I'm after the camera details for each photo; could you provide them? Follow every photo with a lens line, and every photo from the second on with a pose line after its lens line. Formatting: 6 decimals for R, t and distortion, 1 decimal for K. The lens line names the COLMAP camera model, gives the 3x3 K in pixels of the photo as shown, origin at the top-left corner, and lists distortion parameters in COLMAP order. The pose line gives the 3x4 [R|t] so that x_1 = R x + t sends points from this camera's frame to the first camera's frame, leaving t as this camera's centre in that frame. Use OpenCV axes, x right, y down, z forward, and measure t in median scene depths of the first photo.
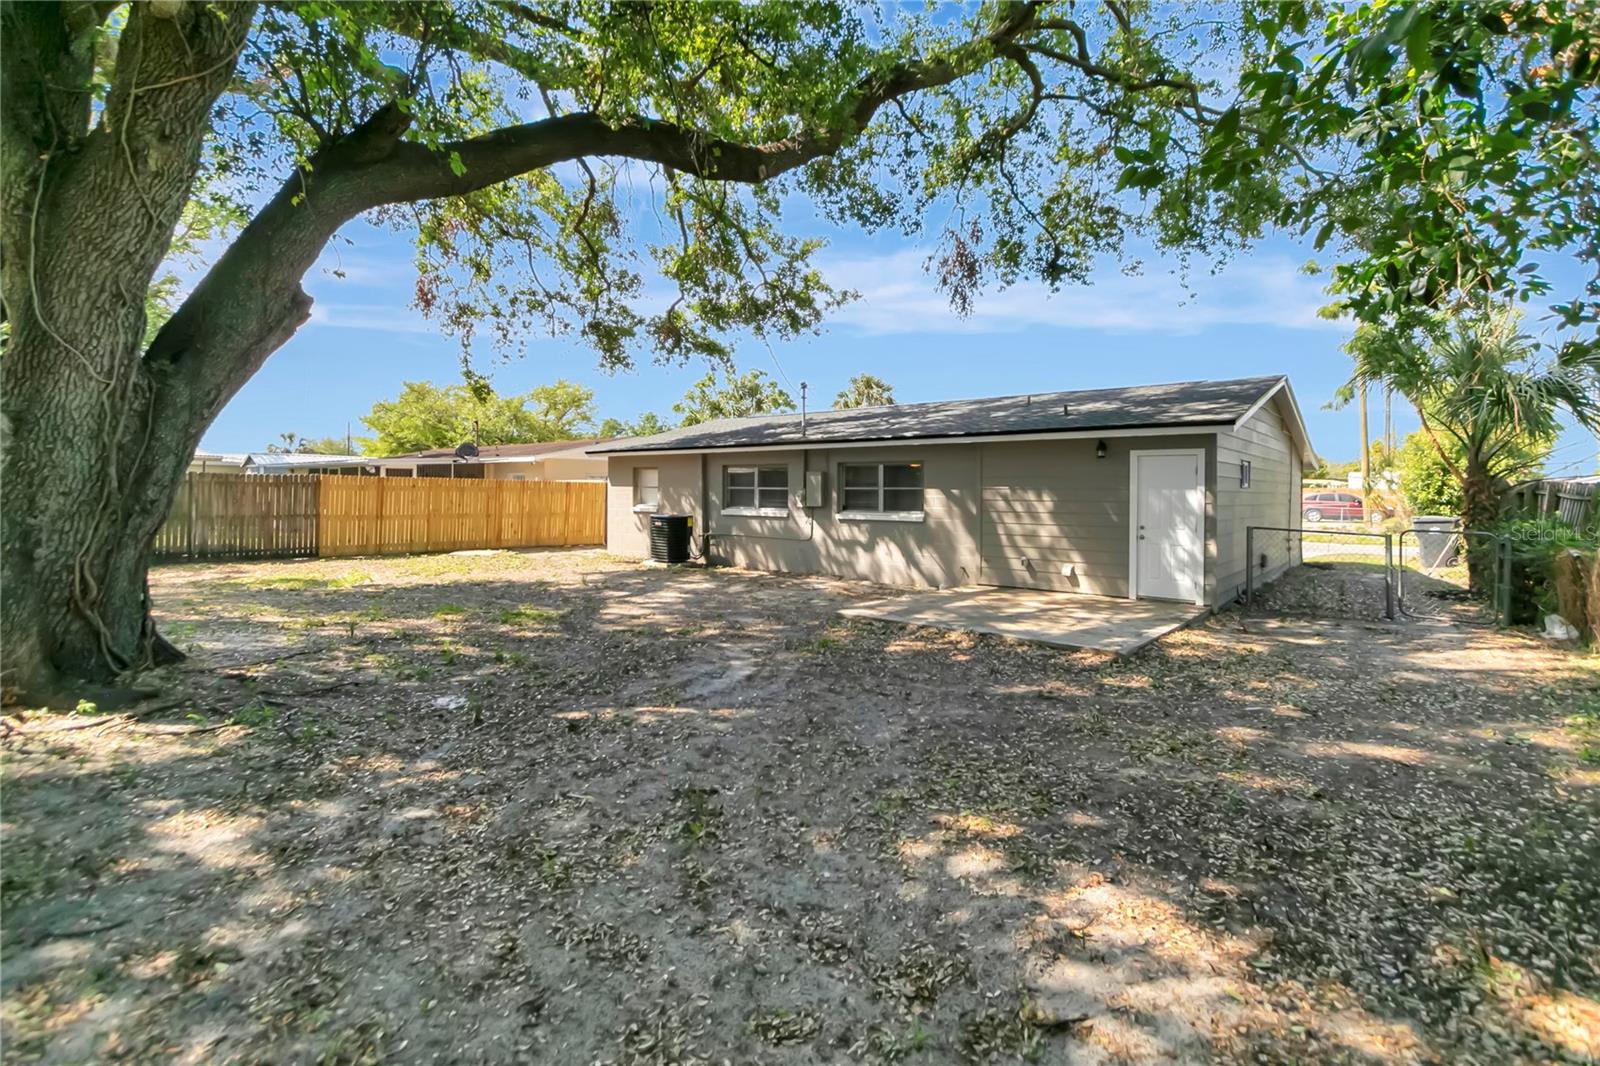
lens RADIAL K [[744.1, 0, 799.0], [0, 744.1, 552.9], [0, 0, 1]] dist [0.001183, -0.000148]
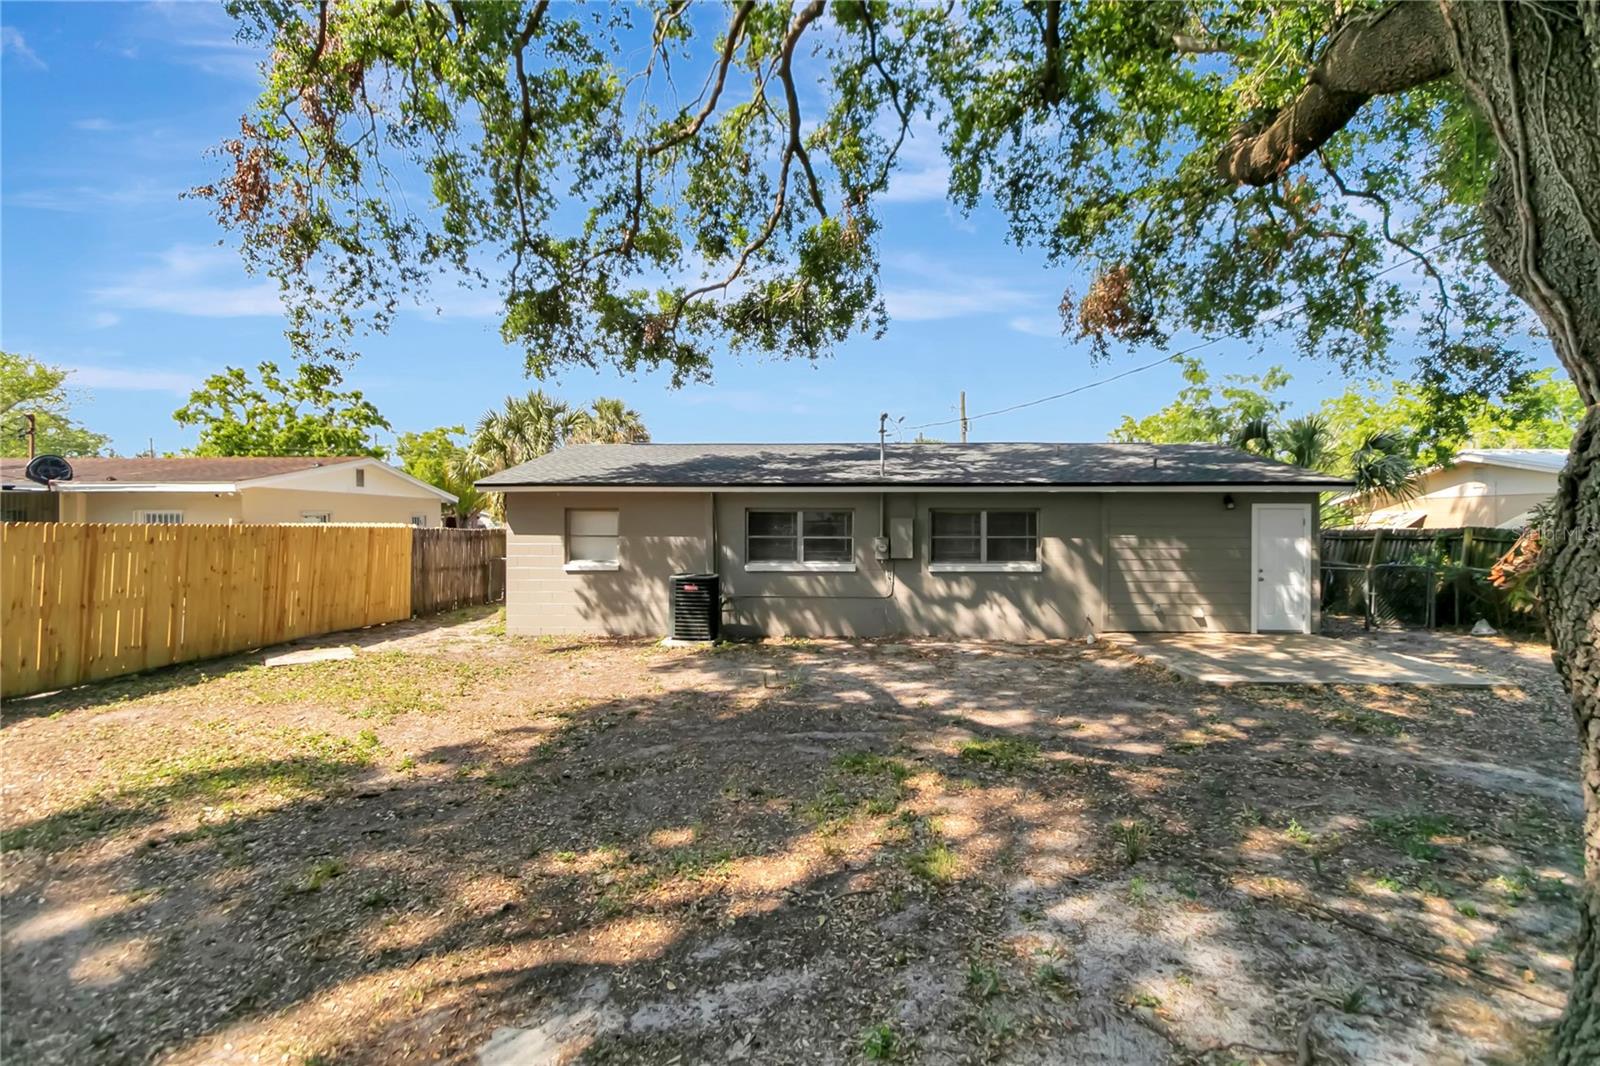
lens RADIAL K [[744.1, 0, 799.0], [0, 744.1, 552.9], [0, 0, 1]] dist [0.001183, -0.000148]
pose [[0.797169, -0.027783, 0.603117, -0.615448], [0.052952, 0.998309, -0.024001, -0.057379], [-0.601430, 0.051070, 0.797292, 0.408826]]
